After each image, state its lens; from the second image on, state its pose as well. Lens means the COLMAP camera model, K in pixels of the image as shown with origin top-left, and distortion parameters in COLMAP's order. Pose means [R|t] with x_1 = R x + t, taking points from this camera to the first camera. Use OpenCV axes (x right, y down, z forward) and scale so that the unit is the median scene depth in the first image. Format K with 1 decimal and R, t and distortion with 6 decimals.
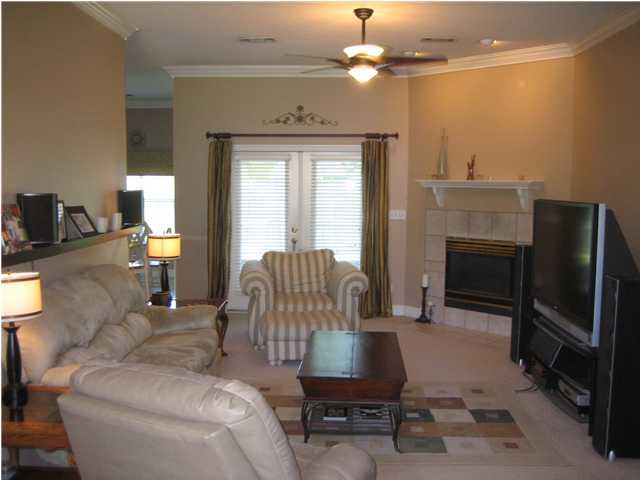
lens RADIAL K [[659.4, 0, 327.6], [0, 659.4, 250.6], [0, 0, 1]] dist [-0.166963, 0.211176]
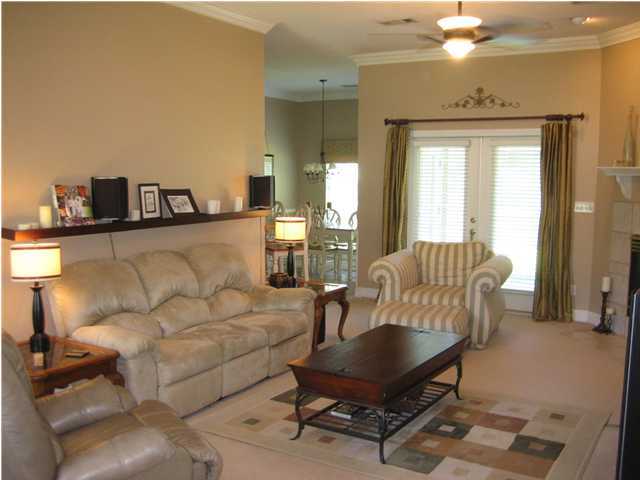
lens RADIAL K [[659.4, 0, 327.6], [0, 659.4, 250.6], [0, 0, 1]] dist [-0.166963, 0.211176]
pose [[0.872446, 0.055125, -0.485592, 0.242937], [-0.048058, 0.998479, 0.027003, -0.003493], [0.486342, -0.000222, 0.873768, 0.087633]]
